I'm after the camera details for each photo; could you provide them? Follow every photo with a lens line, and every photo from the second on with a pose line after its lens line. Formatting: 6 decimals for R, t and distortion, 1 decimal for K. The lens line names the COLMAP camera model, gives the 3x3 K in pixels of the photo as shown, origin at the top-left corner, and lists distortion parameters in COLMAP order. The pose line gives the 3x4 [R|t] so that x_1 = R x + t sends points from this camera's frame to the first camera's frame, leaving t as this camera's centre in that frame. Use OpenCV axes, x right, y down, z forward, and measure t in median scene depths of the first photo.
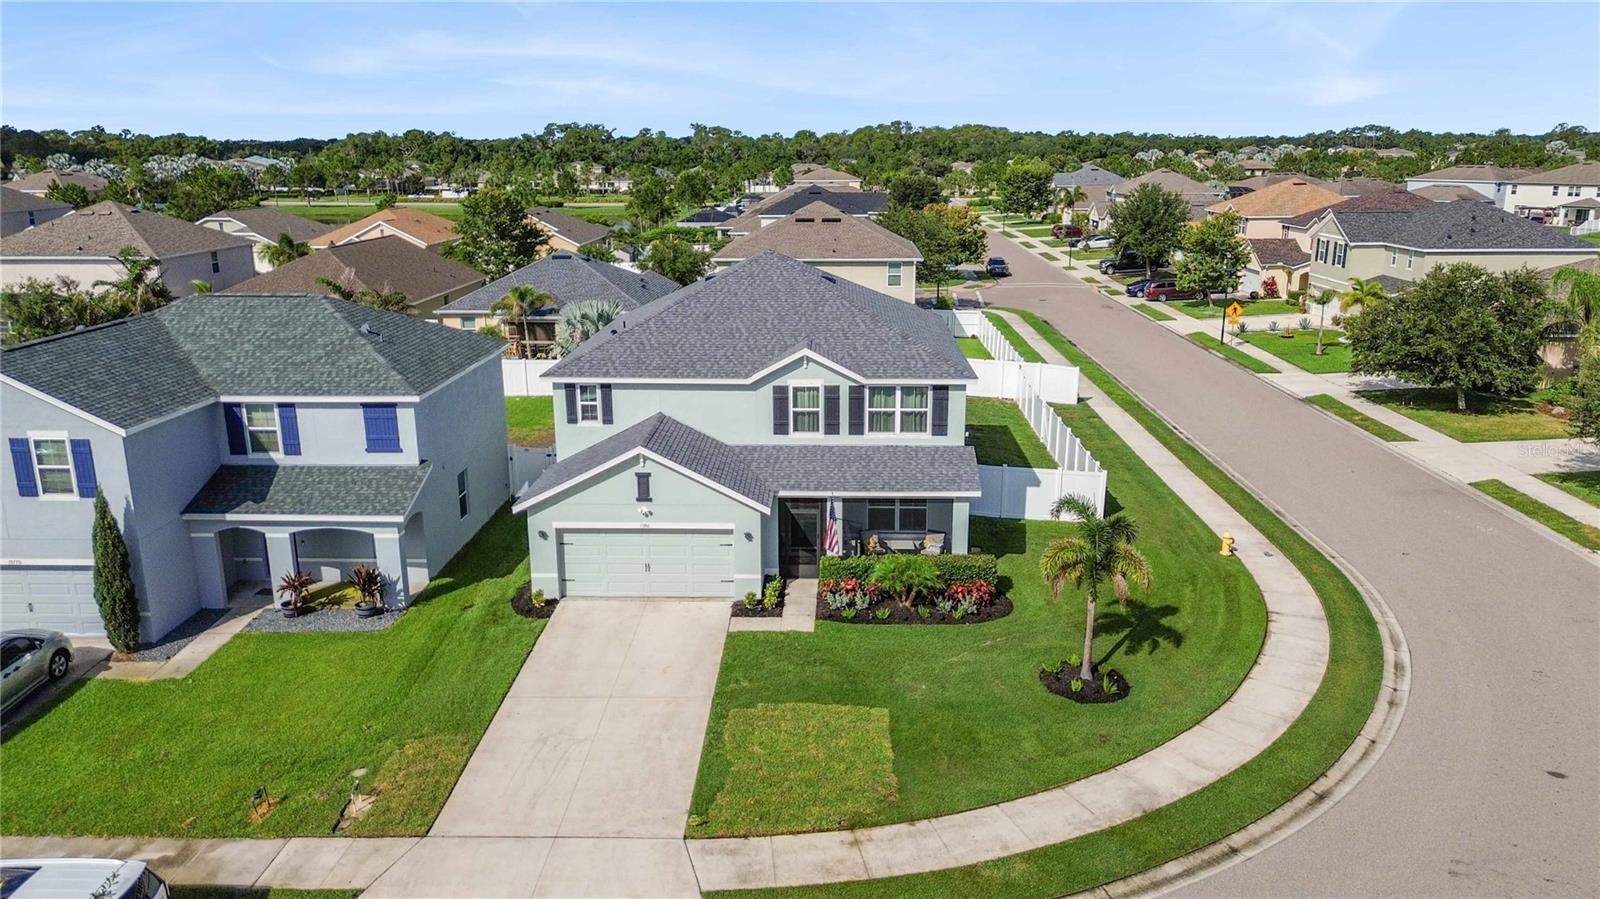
lens RADIAL K [[1133.3, 0, 796.0], [0, 1133.3, 447.8], [0, 0, 1]] dist [0.079999, -0.081372]
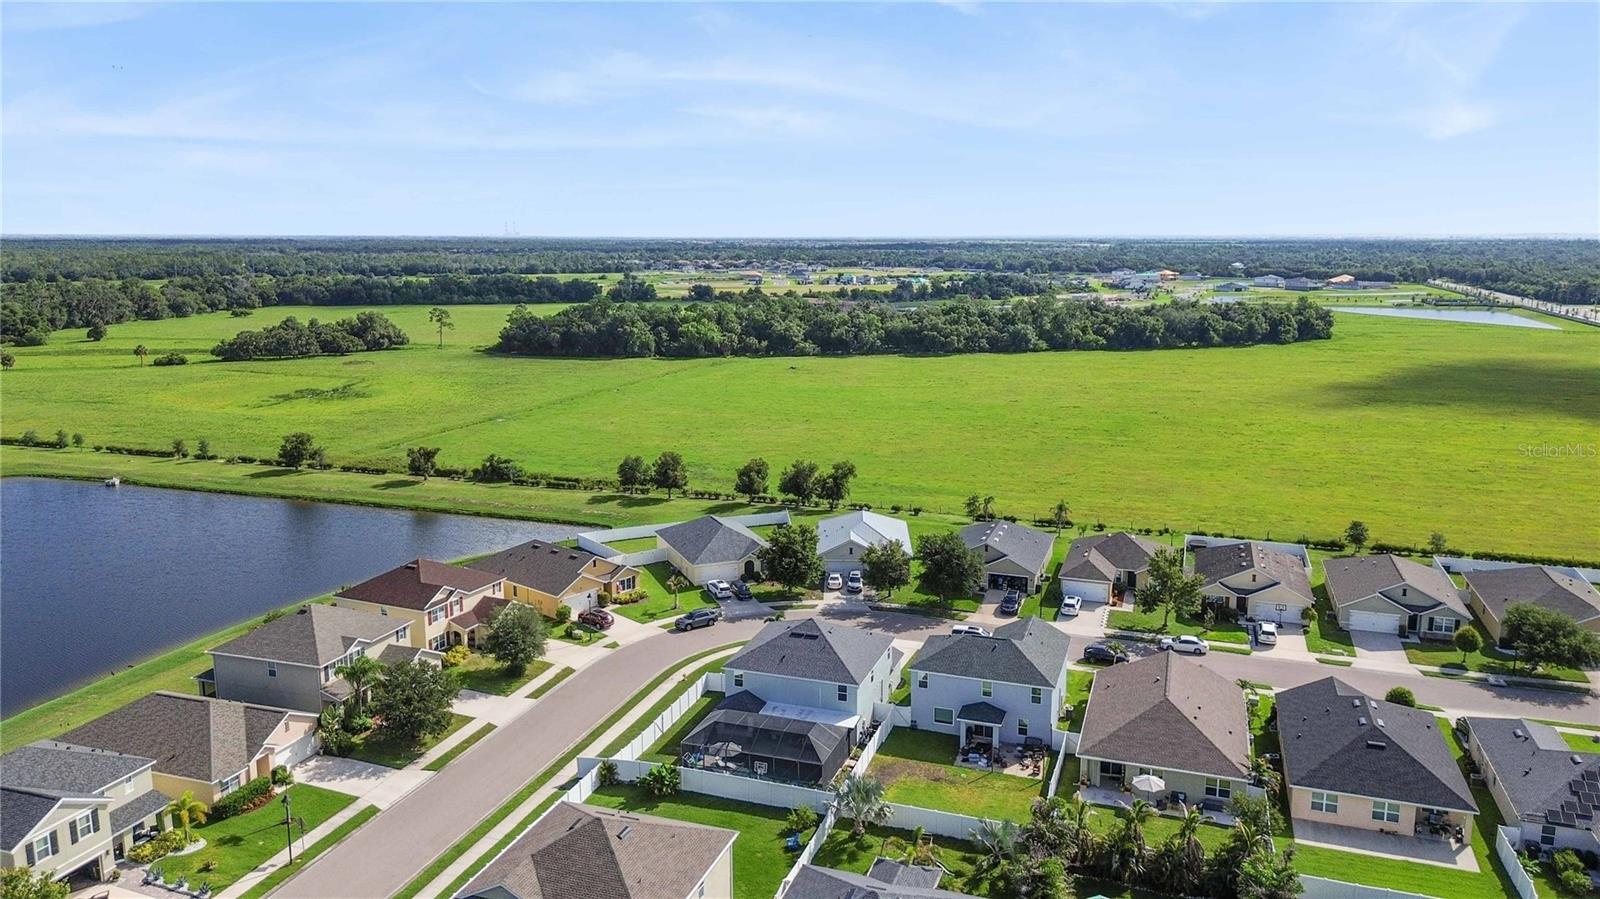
lens RADIAL K [[1133.3, 0, 796.0], [0, 1133.3, 447.8], [0, 0, 1]] dist [0.079999, -0.081372]
pose [[-0.958087, -0.048276, 0.282381, -0.866979], [0.077400, 0.905420, 0.417401, -1.994768], [-0.275824, 0.421762, -0.863735, 3.782091]]
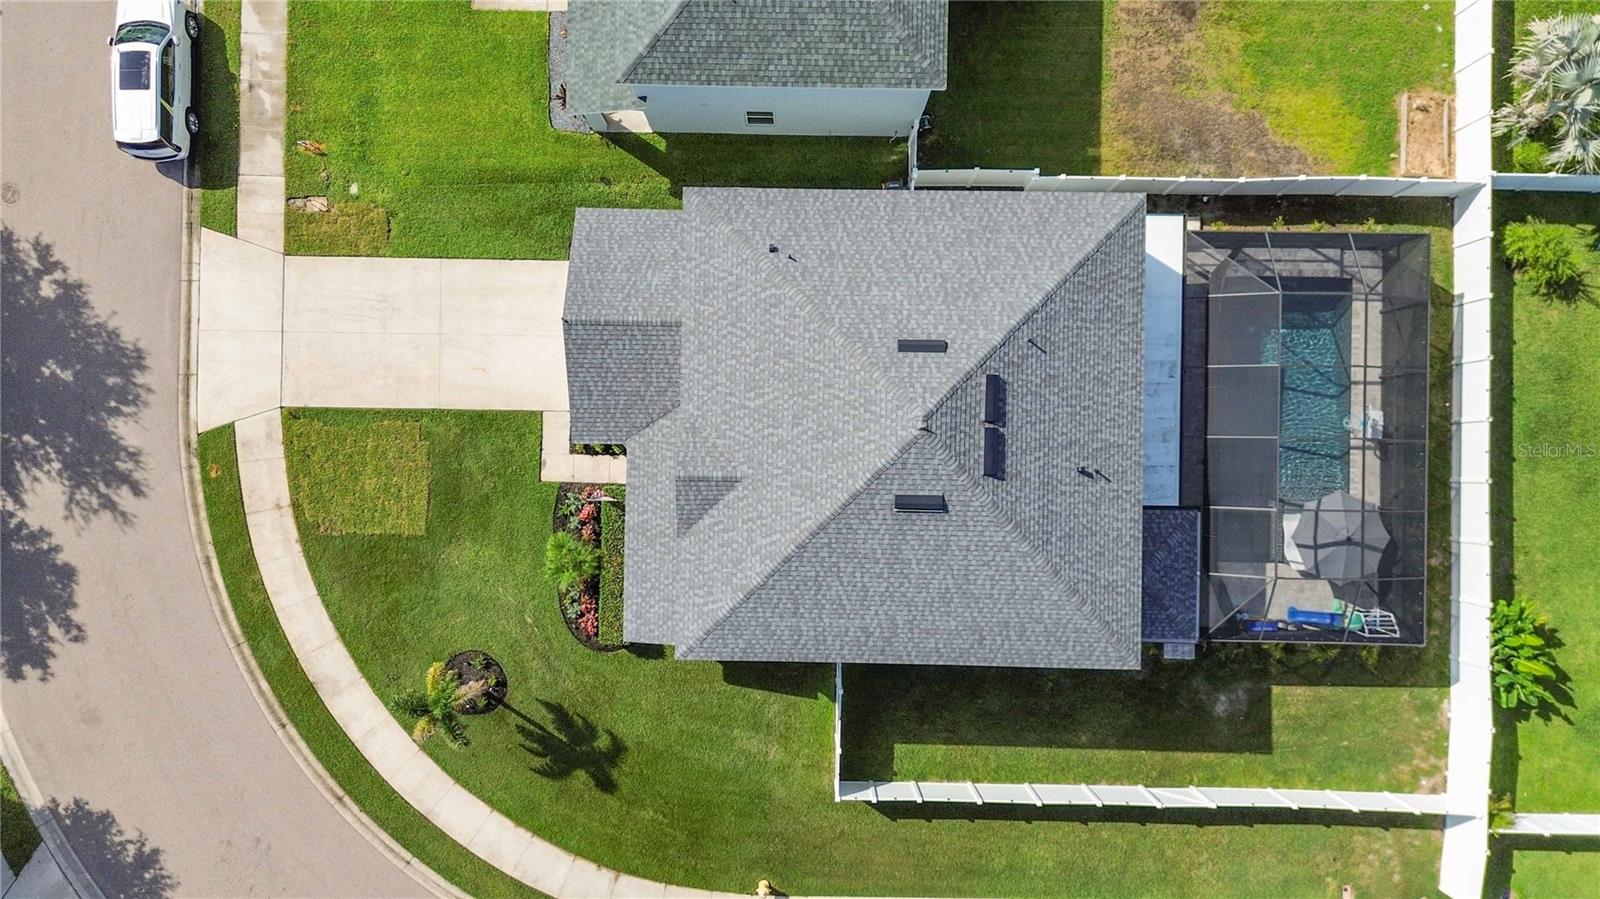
lens RADIAL K [[1133.3, 0, 796.0], [0, 1133.3, 447.8], [0, 0, 1]] dist [0.079999, -0.081372]
pose [[0.021148, 0.999764, -0.004925, -0.007928], [-0.256466, 0.010186, 0.966500, -1.019789], [0.966322, -0.019176, 0.256621, 0.877008]]
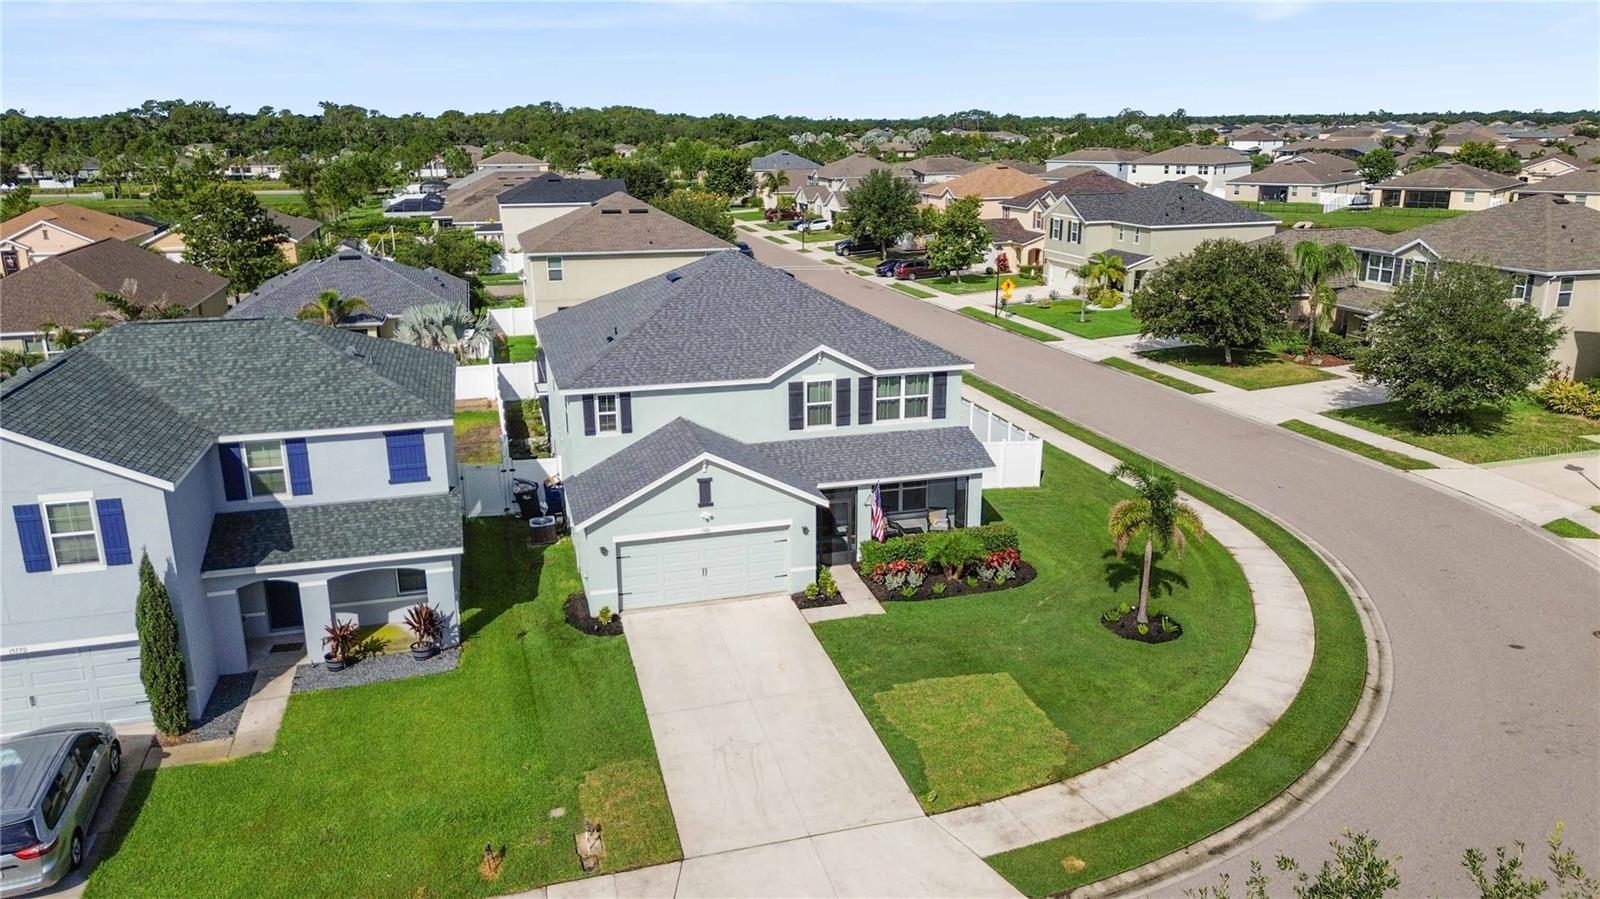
lens RADIAL K [[1133.3, 0, 796.0], [0, 1133.3, 447.8], [0, 0, 1]] dist [0.079999, -0.081372]
pose [[0.952312, -0.084859, 0.293088, -0.333380], [0.080160, 0.996388, 0.028030, -0.025259], [-0.294408, -0.003199, 0.955674, 0.015805]]
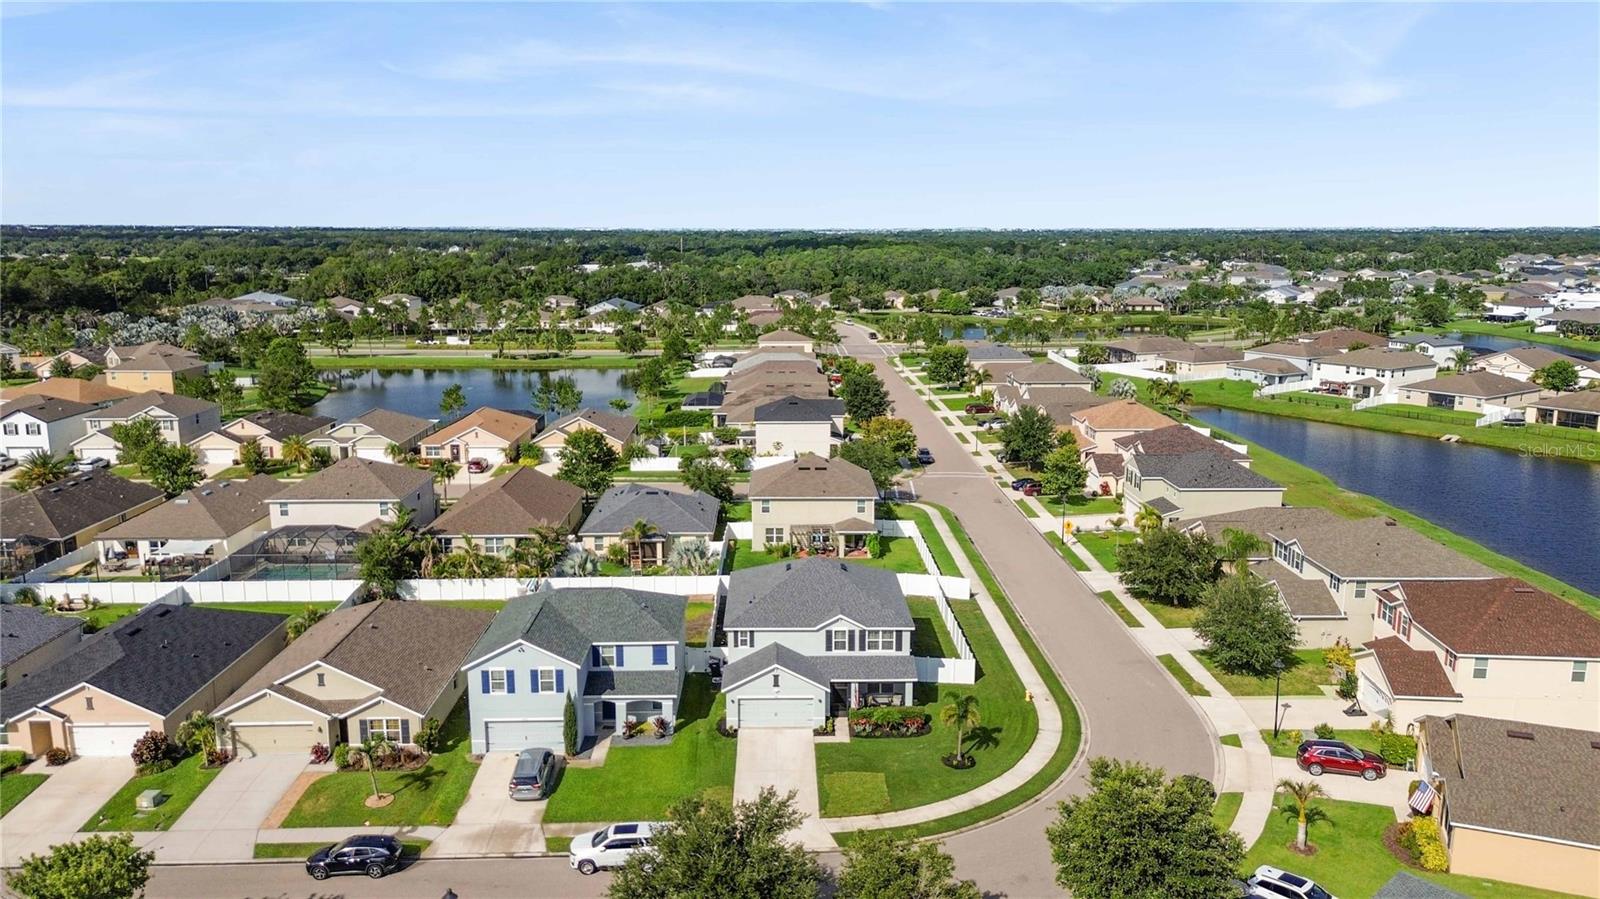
lens RADIAL K [[1135.9, 0, 795.3], [0, 1135.9, 432.9], [0, 0, 1]] dist [0.082169, -0.081113]
pose [[0.998322, -0.004300, 0.057745, -0.220048], [0.008971, 0.996685, -0.080864, -0.276004], [-0.057206, 0.081246, 0.995051, -1.355931]]
